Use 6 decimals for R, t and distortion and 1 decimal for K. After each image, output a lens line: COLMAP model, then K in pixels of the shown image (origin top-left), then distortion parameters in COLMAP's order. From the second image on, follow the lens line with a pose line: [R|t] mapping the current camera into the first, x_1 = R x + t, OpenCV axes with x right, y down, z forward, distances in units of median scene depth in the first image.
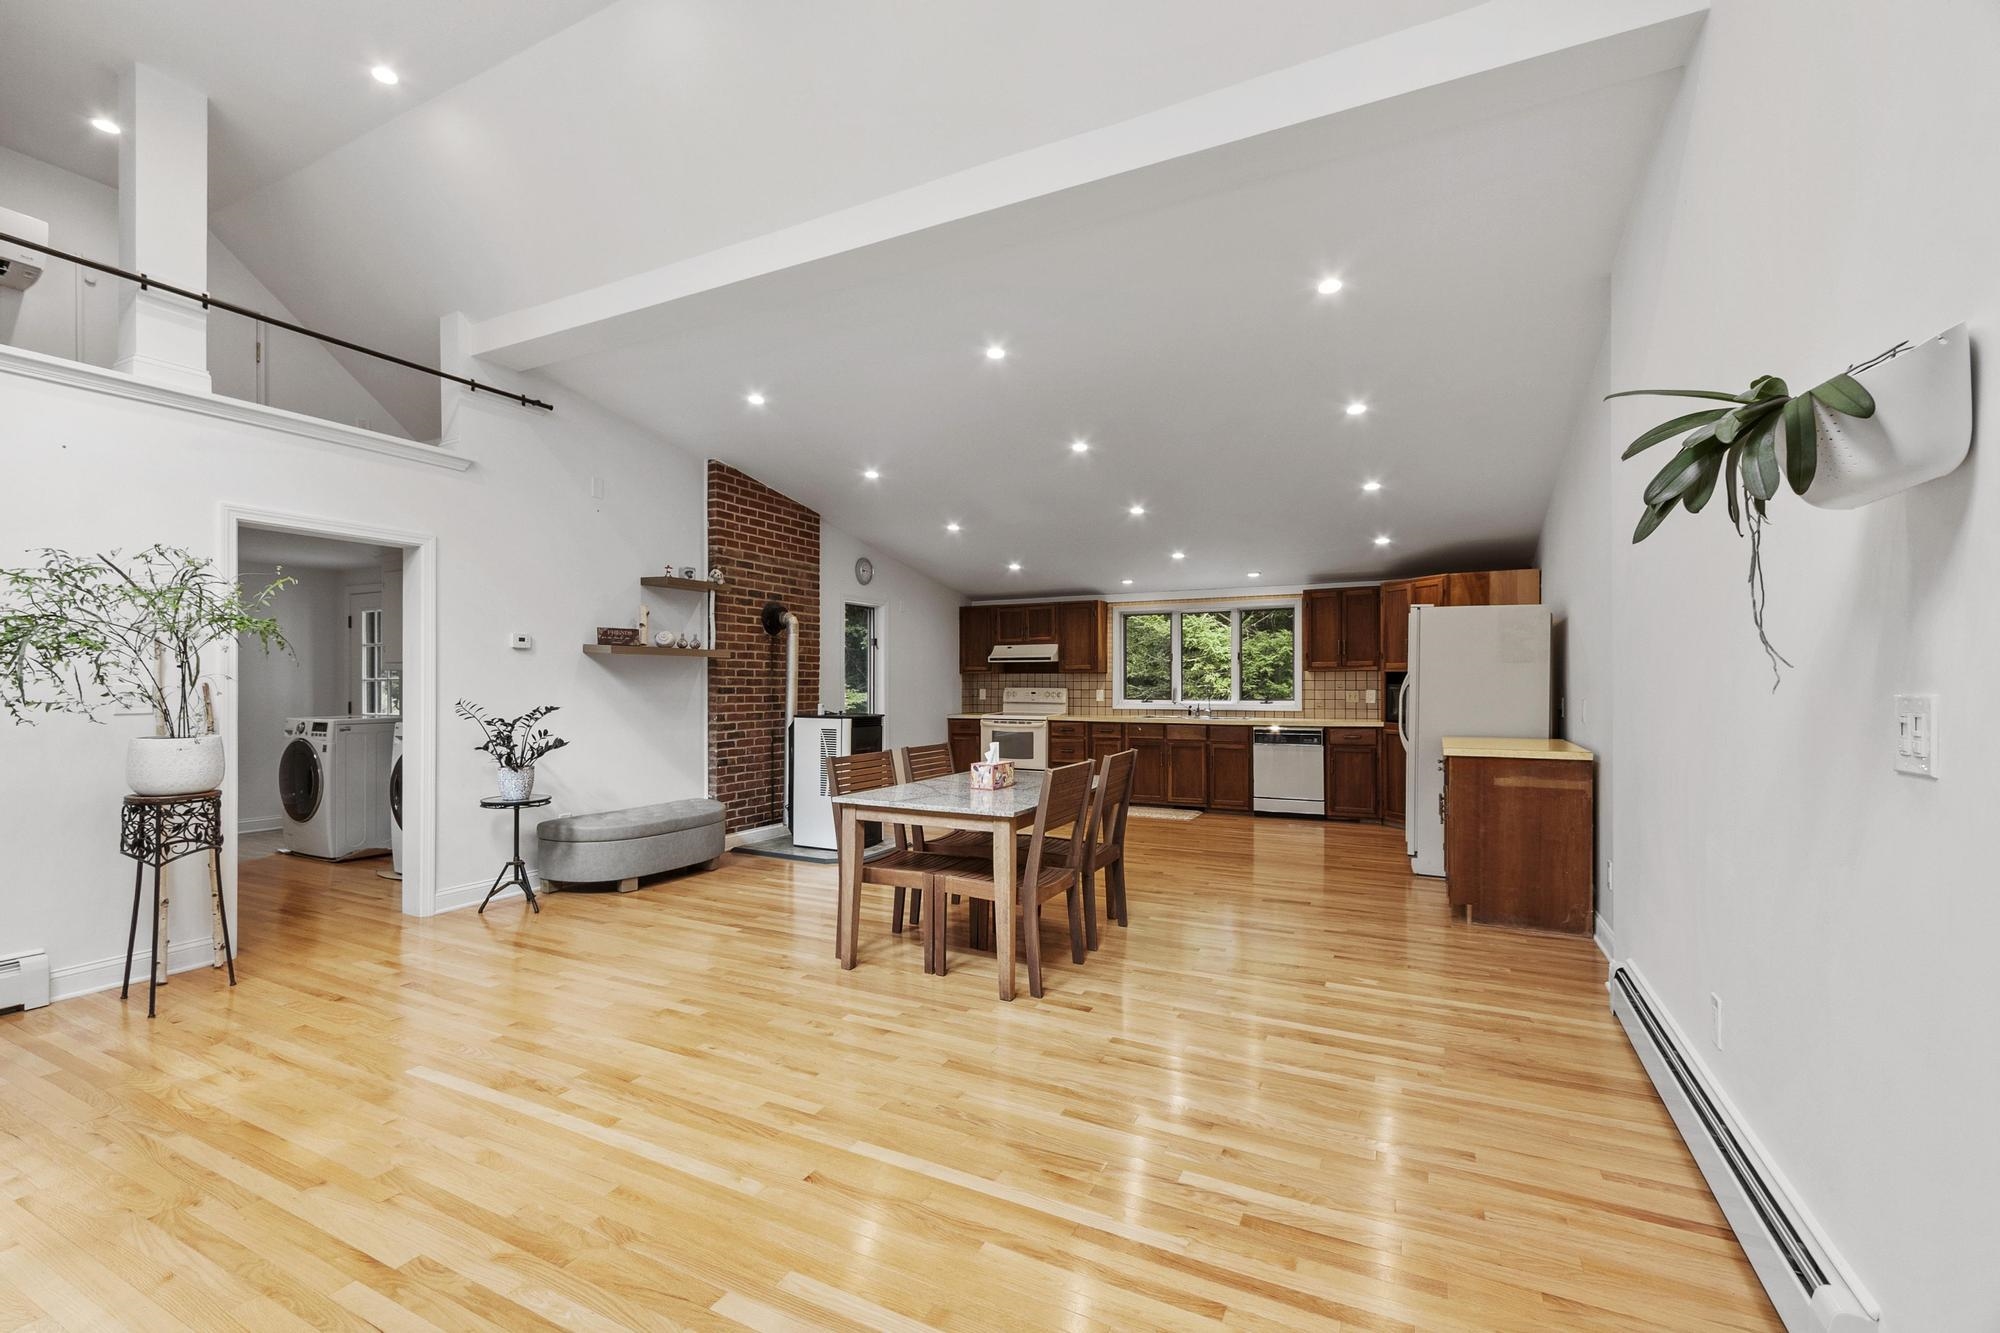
lens RADIAL K [[879.8, 0, 944.6], [0, 879.8, 667.2], [0, 0, 1]] dist [-0.000465, -0.000447]
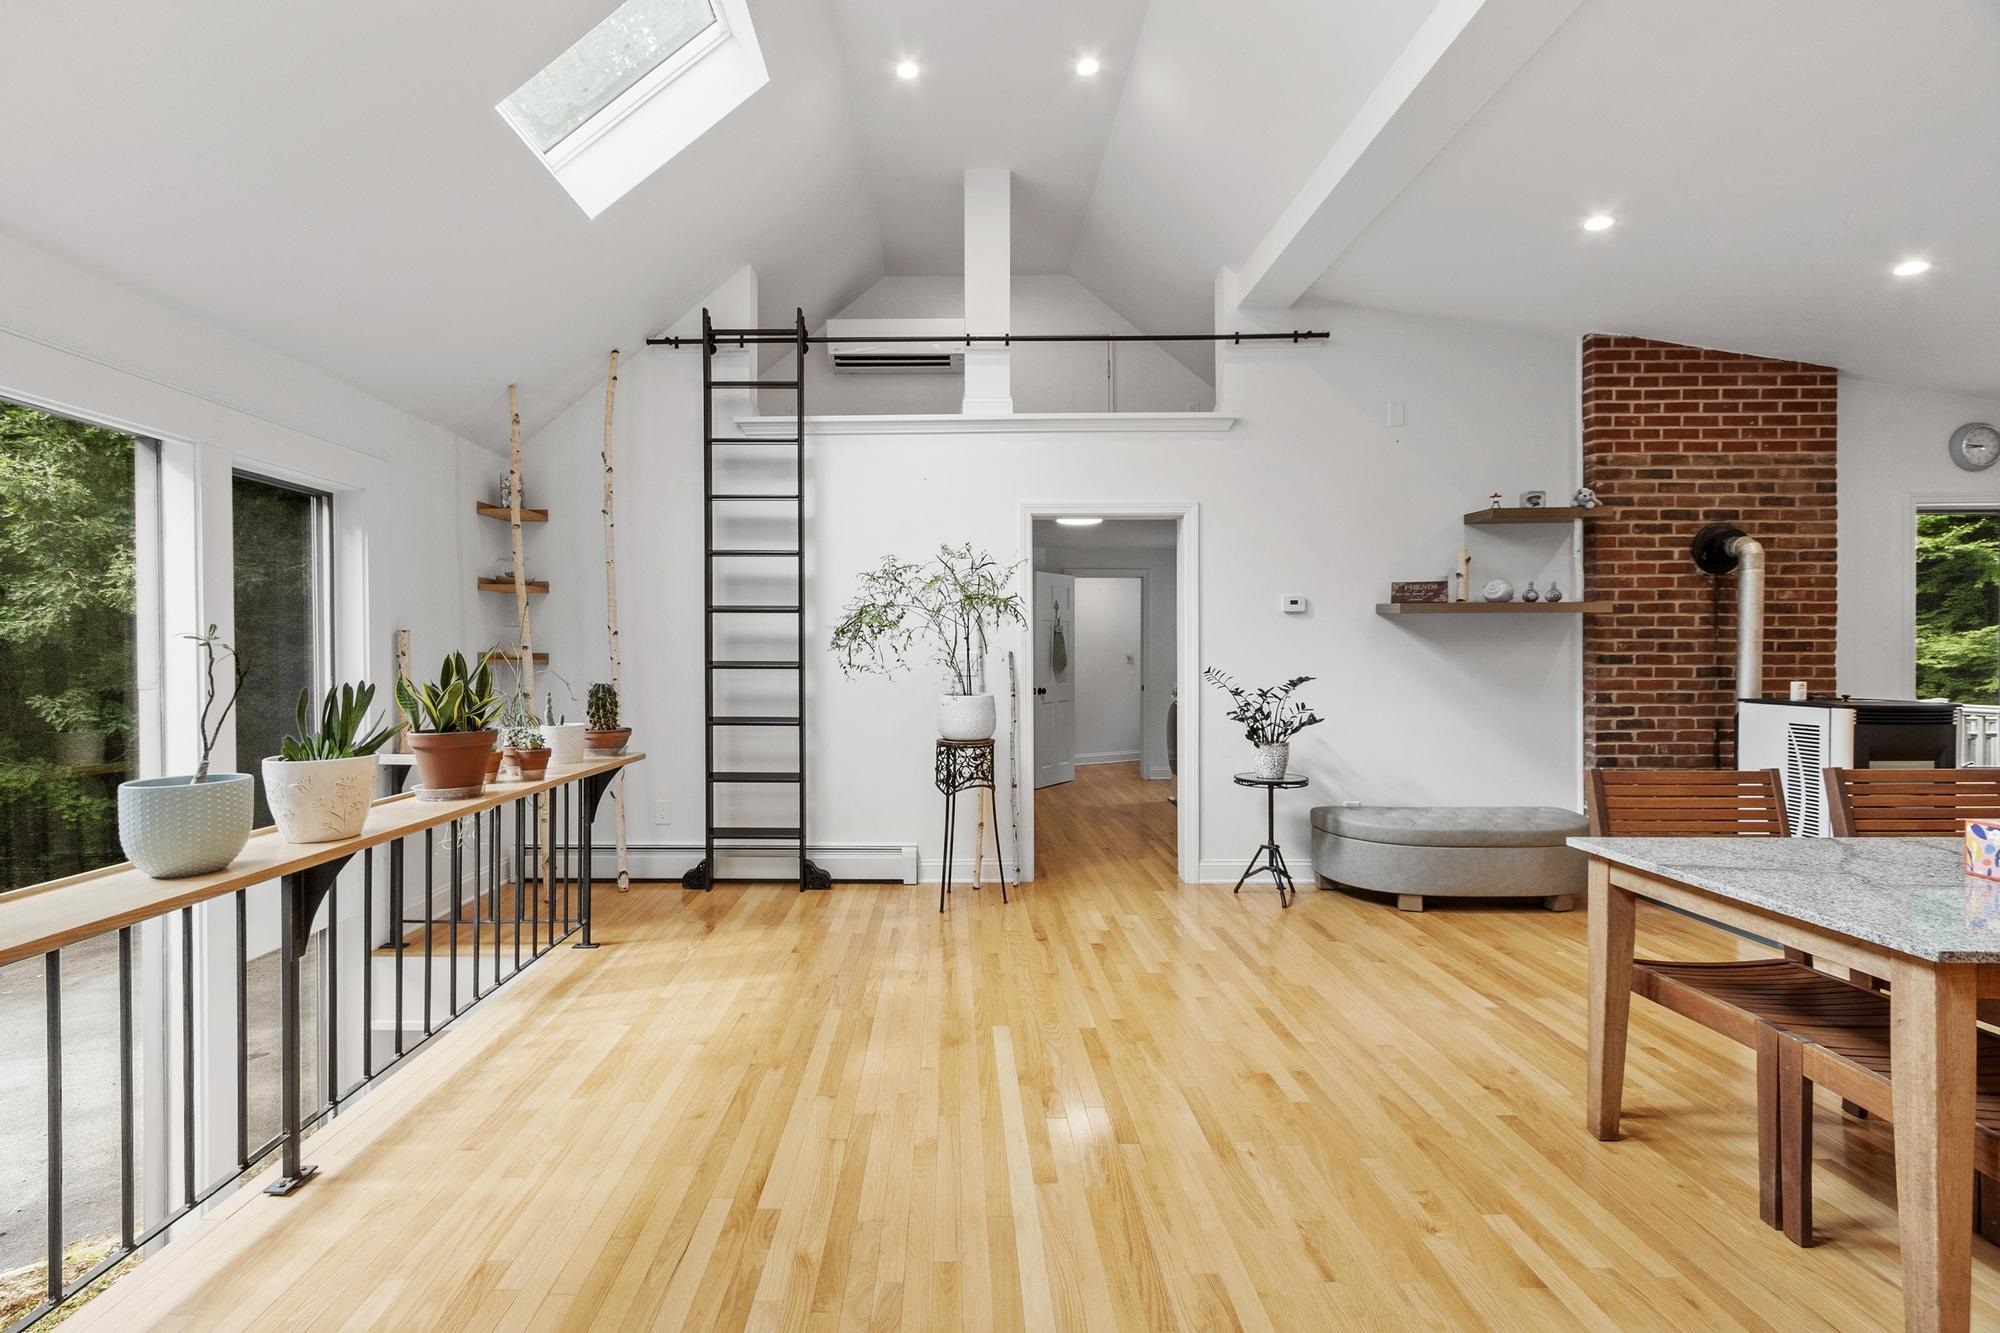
lens RADIAL K [[875.2, 0, 942.4], [0, 875.2, 653.0], [0, 0, 1]] dist [0.001779, -0.003120]
pose [[0.469709, -0.004350, -0.882811, 0.140678], [0.020700, 0.999767, 0.006087, 0.007668], [0.882579, -0.021133, 0.469690, 0.251982]]
